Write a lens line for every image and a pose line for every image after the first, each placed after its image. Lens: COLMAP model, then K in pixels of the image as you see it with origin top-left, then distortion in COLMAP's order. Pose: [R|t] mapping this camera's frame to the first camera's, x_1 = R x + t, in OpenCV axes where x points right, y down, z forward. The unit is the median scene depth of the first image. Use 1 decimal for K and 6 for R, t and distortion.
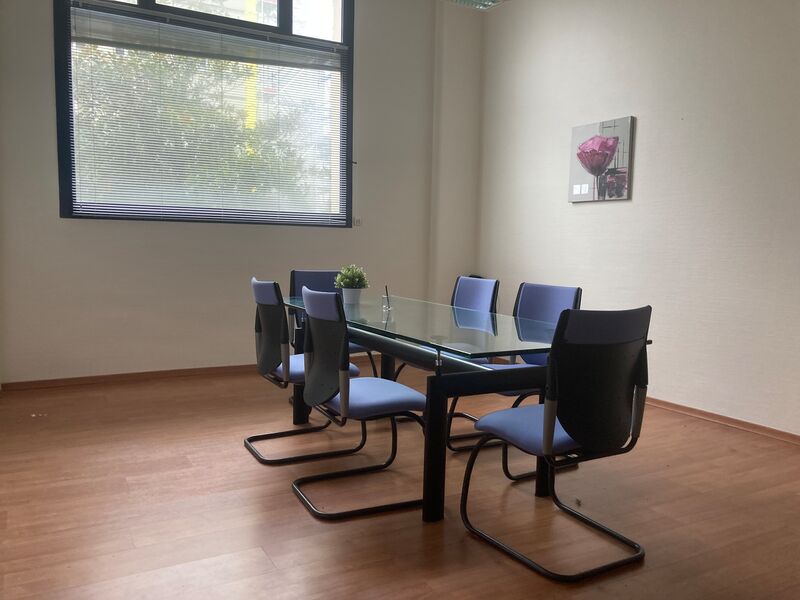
lens RADIAL K [[656.1, 0, 400.0], [0, 656.1, 300.0], [0, 0, 1]] dist [0.049409, -0.014513]
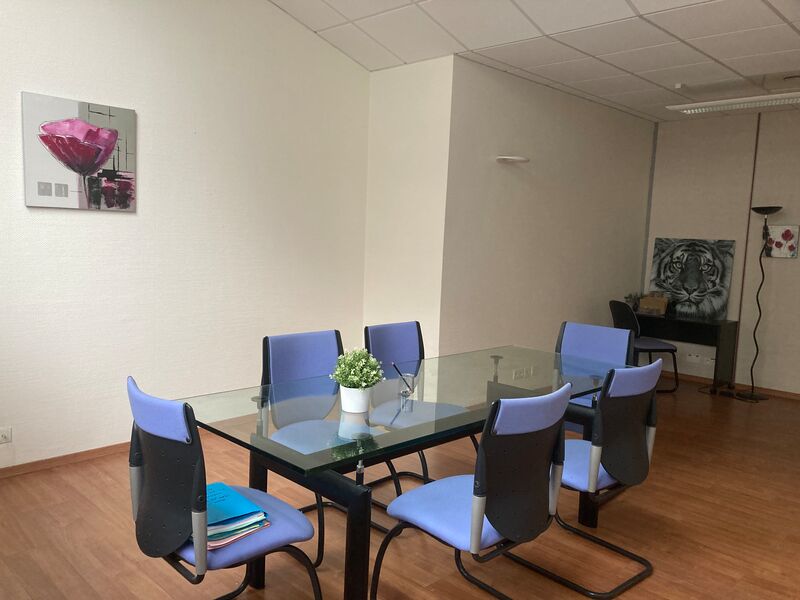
lens RADIAL K [[656.1, 0, 400.0], [0, 656.1, 300.0], [0, 0, 1]] dist [0.049409, -0.014513]
pose [[-0.270108, -0.135611, 0.953232, -0.526790], [0.044522, 0.987213, 0.153061, -0.151752], [-0.961800, 0.083783, -0.260617, 0.883215]]
